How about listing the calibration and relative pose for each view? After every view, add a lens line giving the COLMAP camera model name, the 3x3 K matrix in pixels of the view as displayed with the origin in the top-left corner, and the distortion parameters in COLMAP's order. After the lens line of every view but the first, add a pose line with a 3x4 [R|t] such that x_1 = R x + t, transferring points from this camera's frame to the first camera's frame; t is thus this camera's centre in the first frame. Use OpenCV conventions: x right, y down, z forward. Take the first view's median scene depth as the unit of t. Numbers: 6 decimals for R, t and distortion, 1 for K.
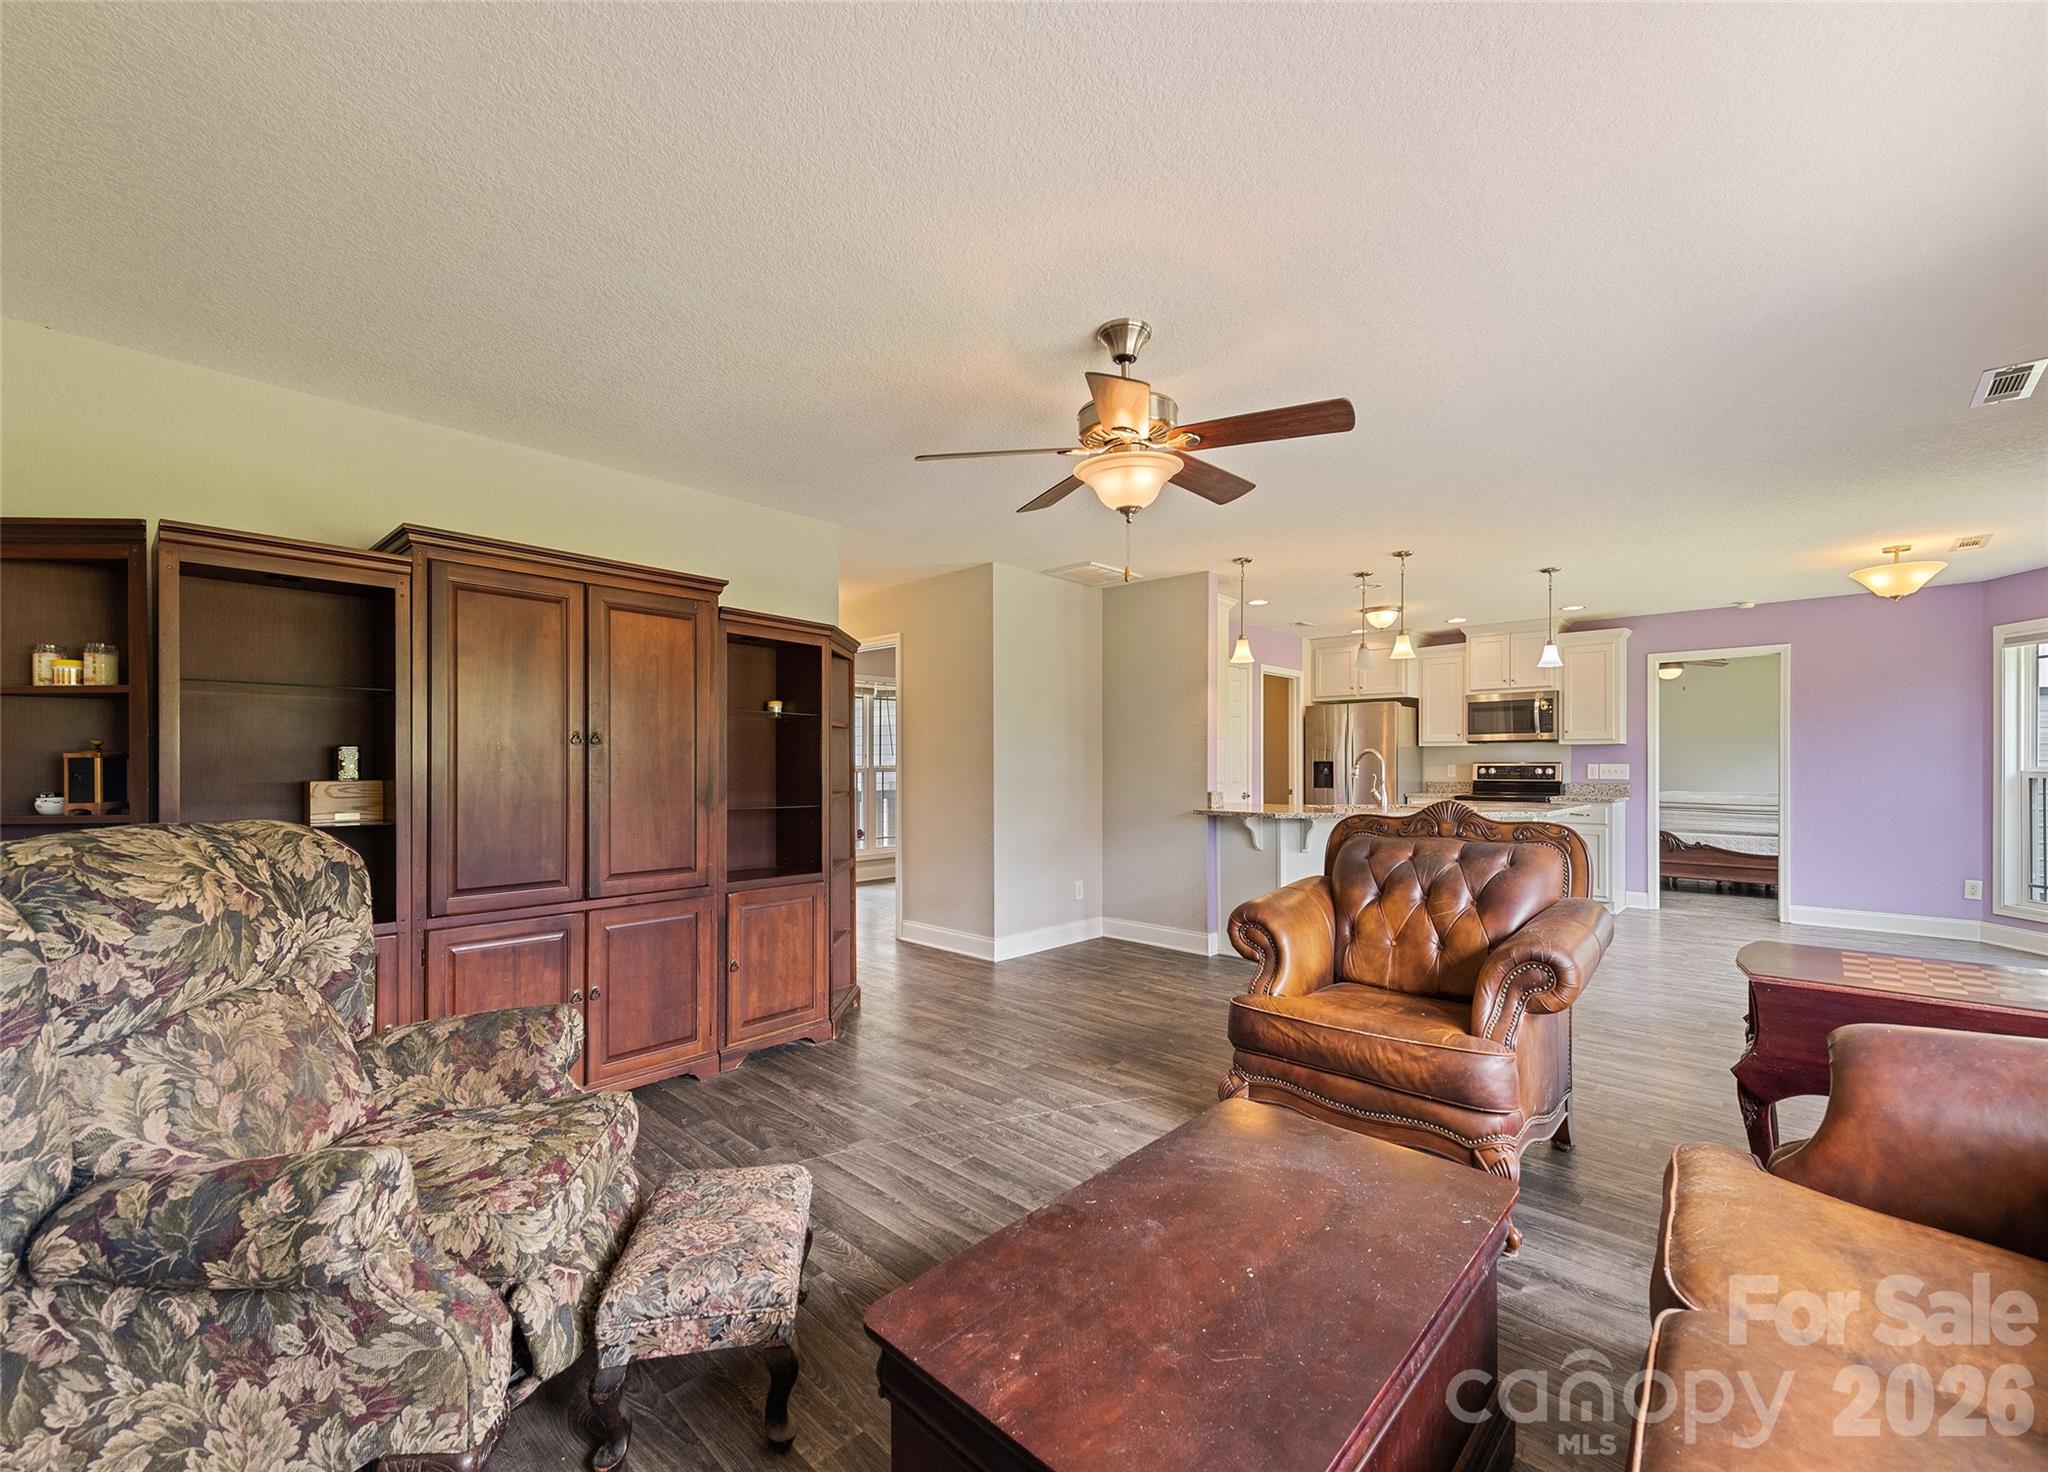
lens RADIAL K [[819.7, 0, 1033.5], [0, 819.7, 751.8], [0, 0, 1]] dist [0.005801, -0.002556]
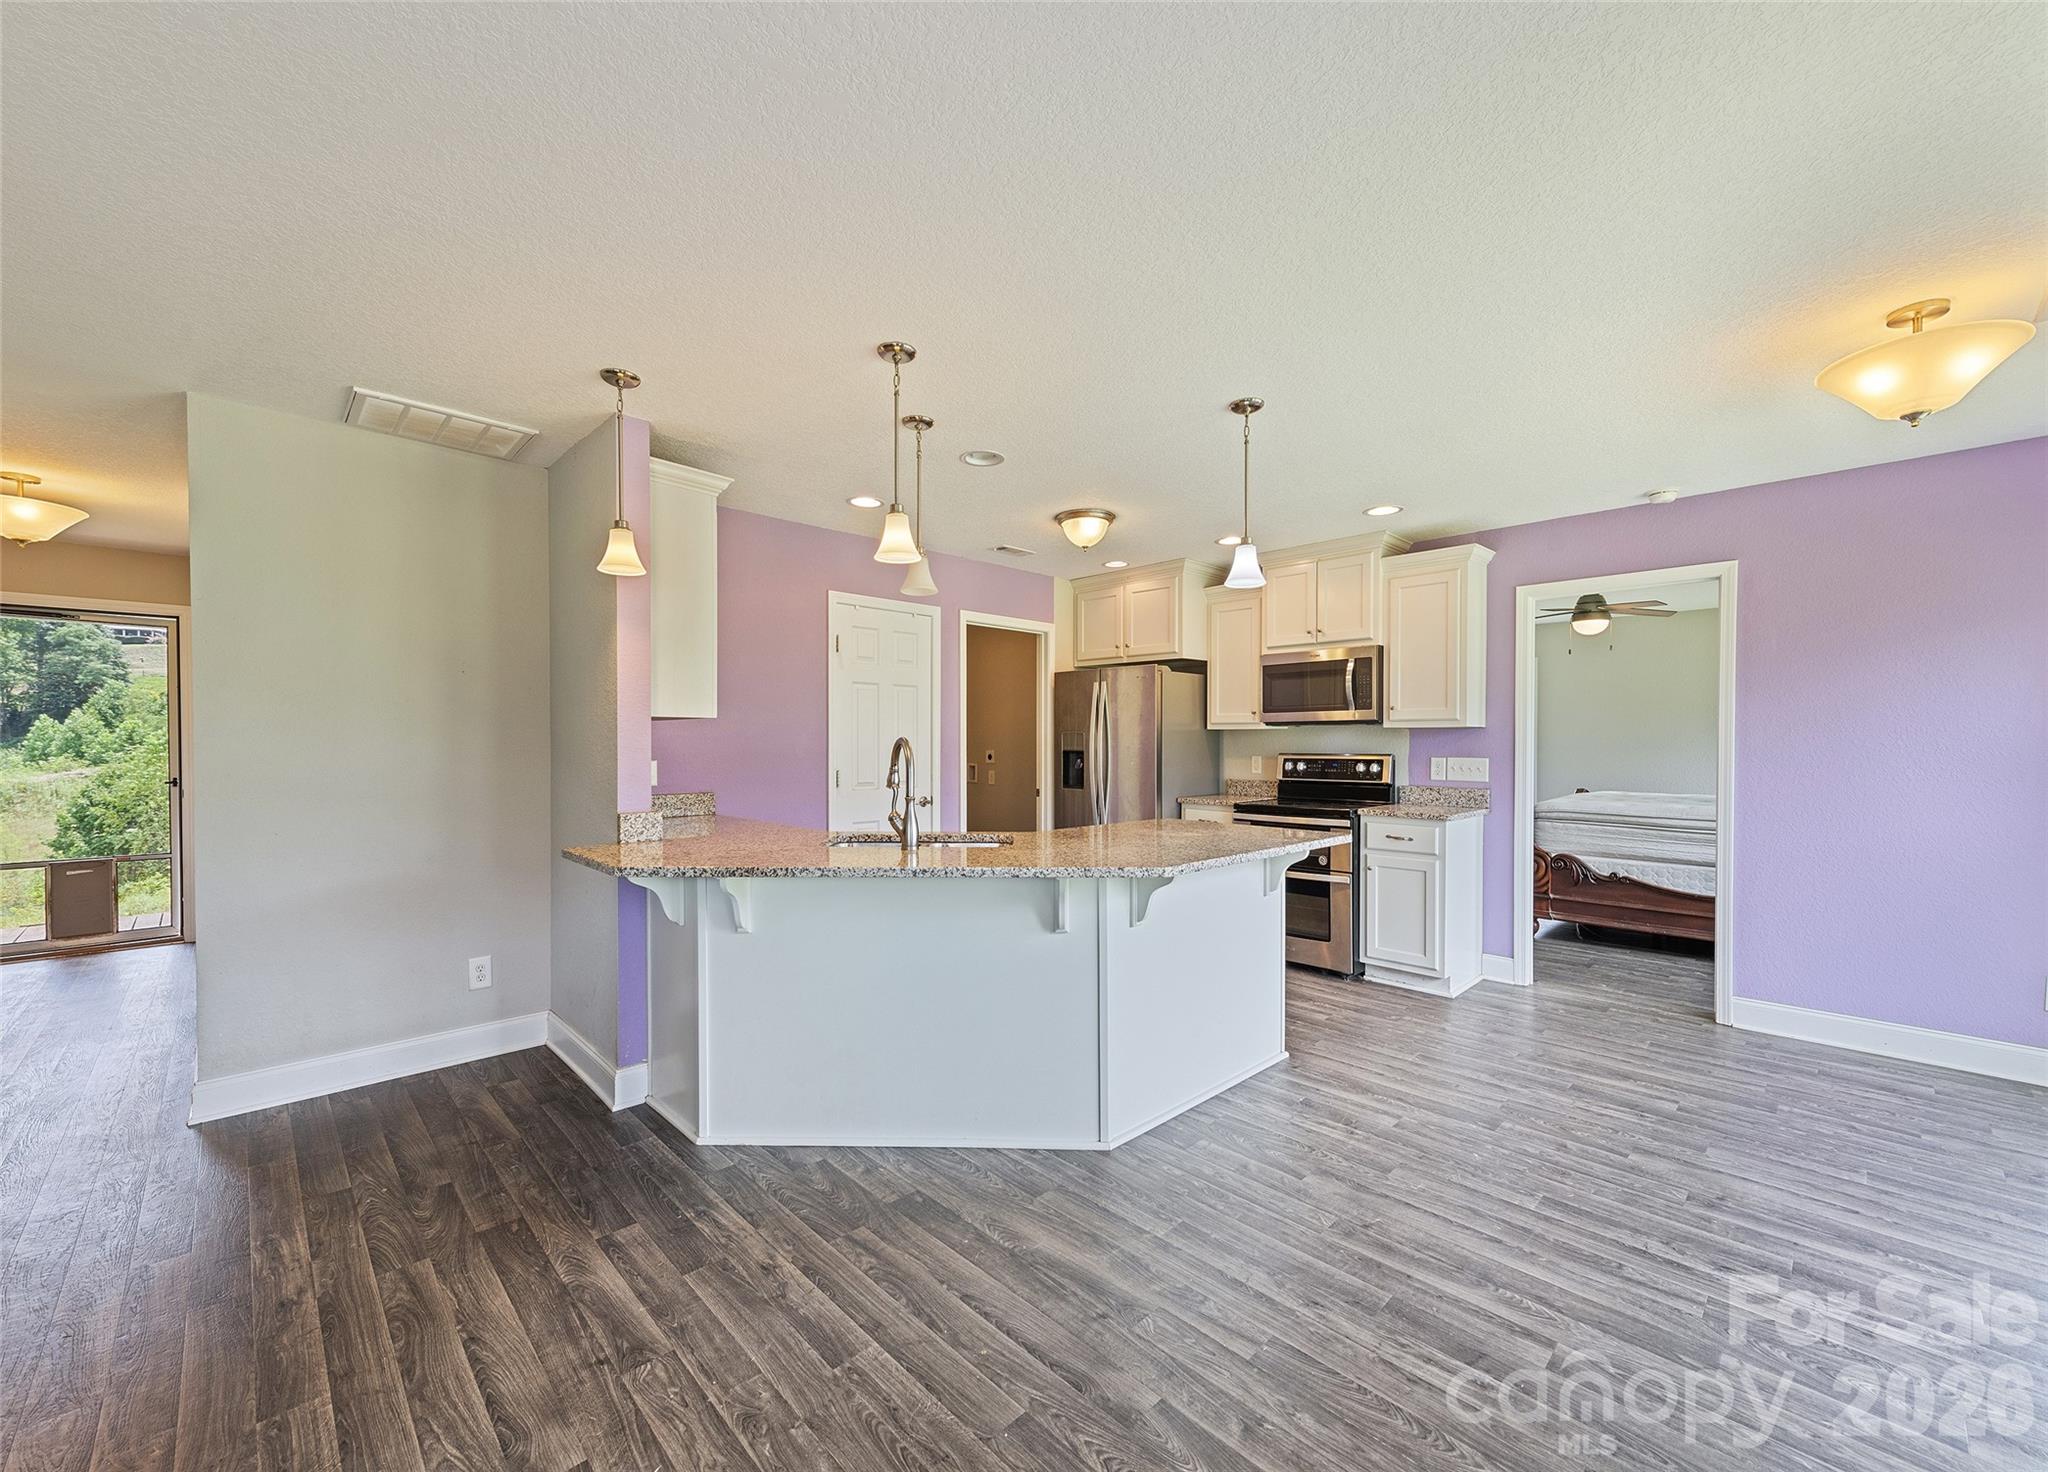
lens RADIAL K [[819.7, 0, 1014.0], [0, 819.7, 746.3], [0, 0, 1]] dist [0.005801, -0.002556]
pose [[0.999209, 0.002815, -0.039676, 0.373428], [-0.001998, 0.999786, 0.020611, -0.007001], [0.039725, -0.020516, 0.999000, 0.336911]]
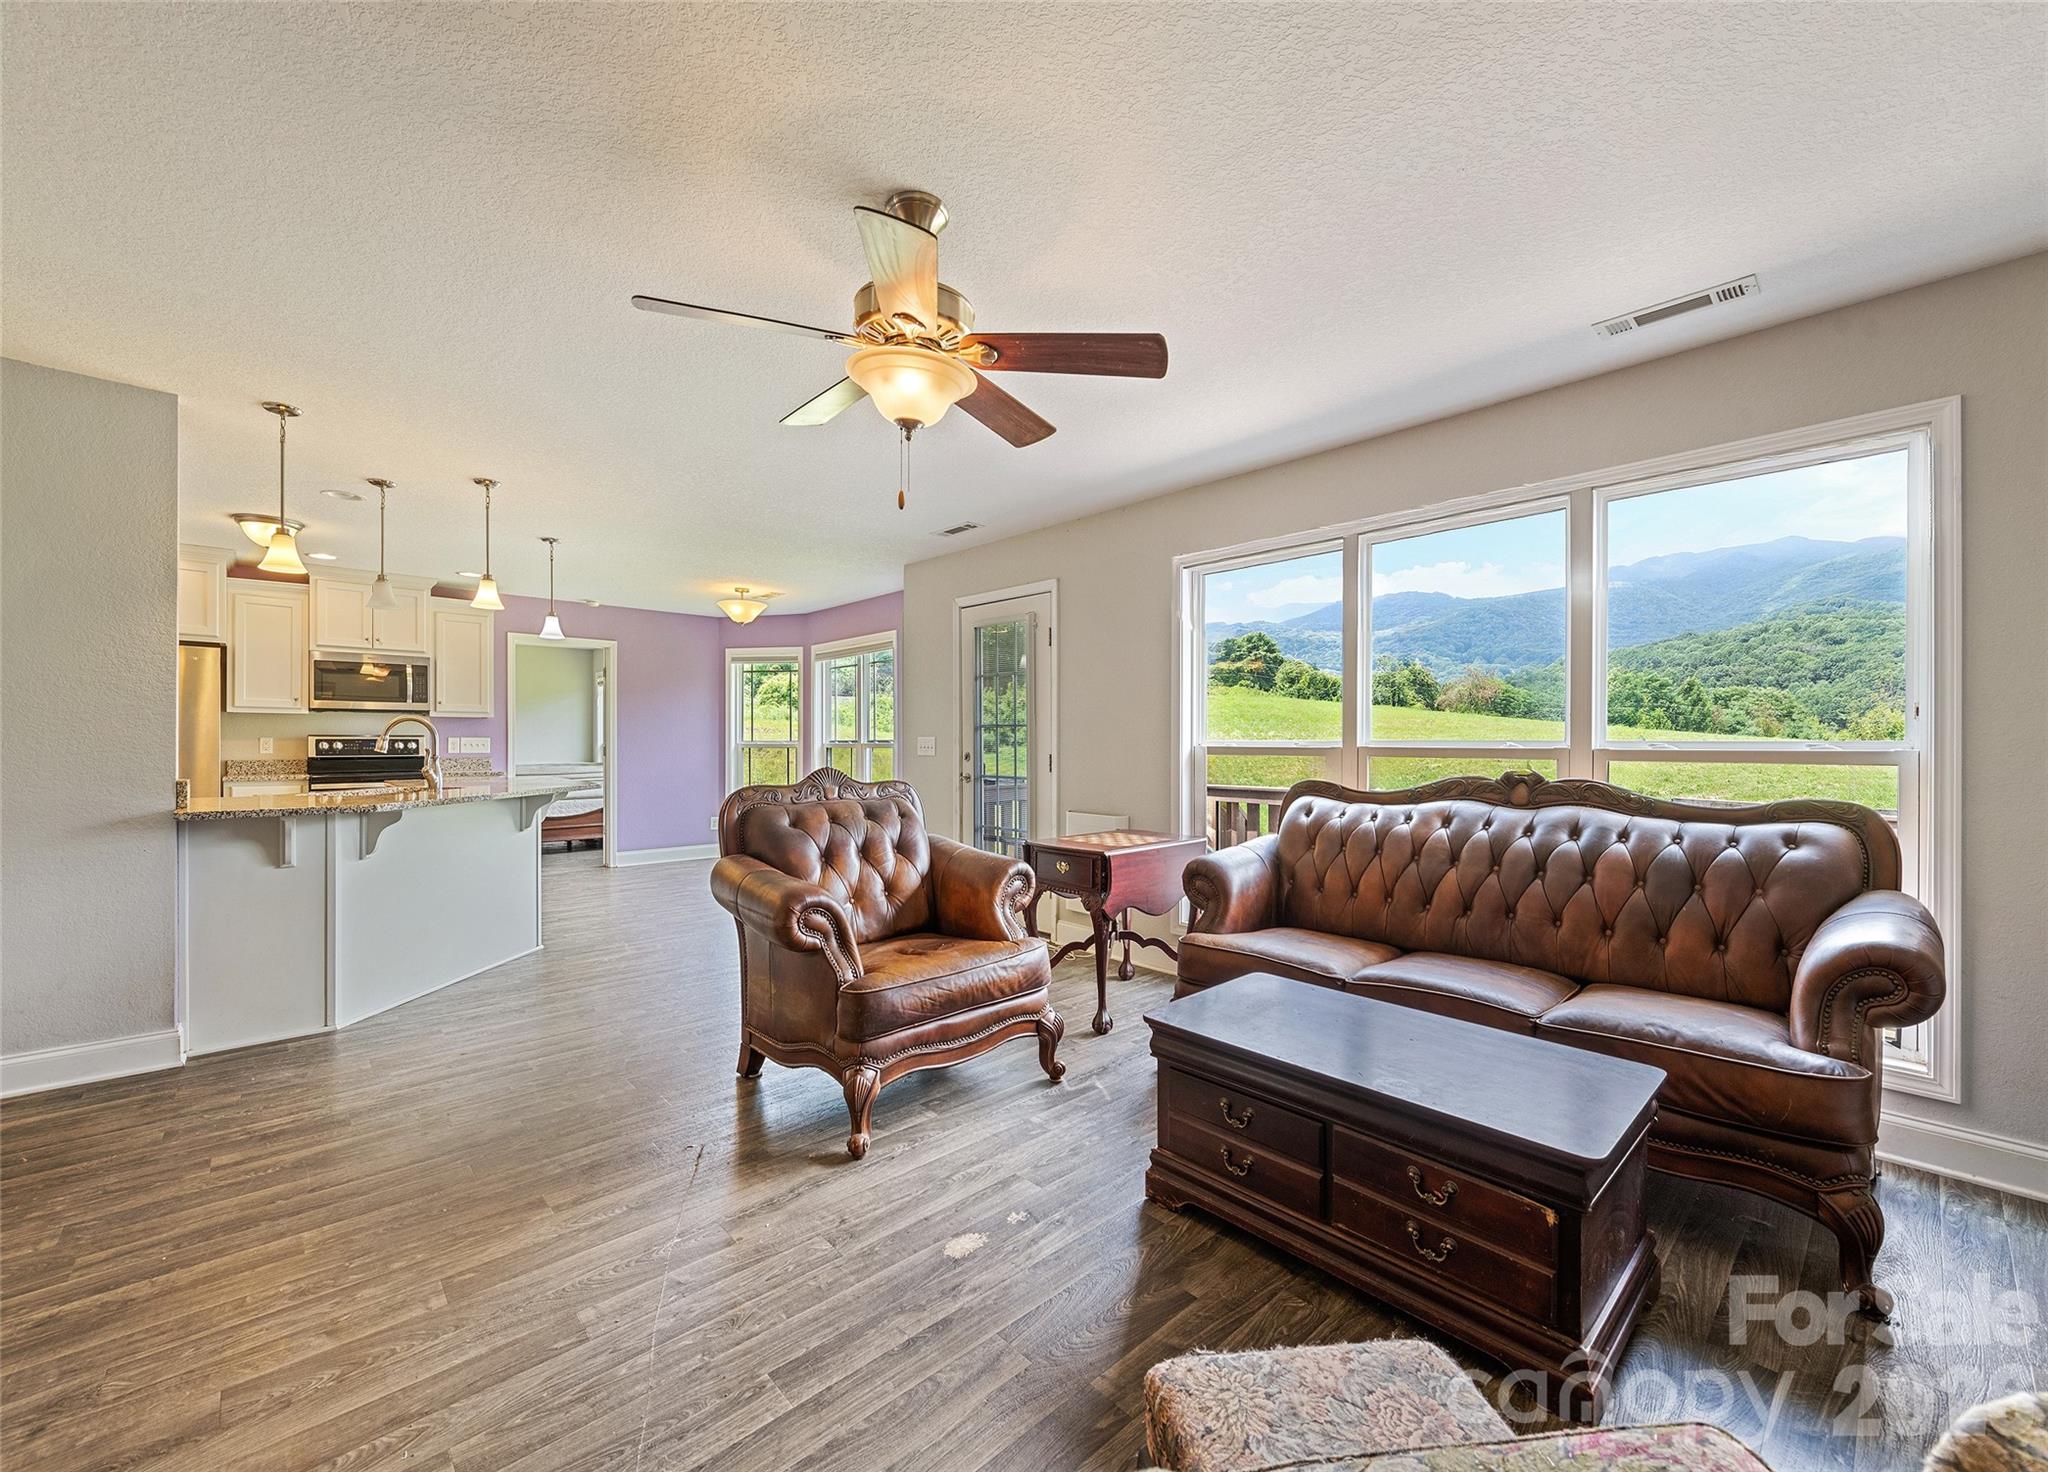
lens RADIAL K [[819.7, 0, 1025.3], [0, 819.7, 734.4], [0, 0, 1]] dist [0.005801, -0.002556]
pose [[0.066059, 0.010089, 0.997765, -0.235620], [-0.016856, 0.999817, -0.008994, 0.008568], [-0.997673, -0.016225, 0.066217, 0.273880]]
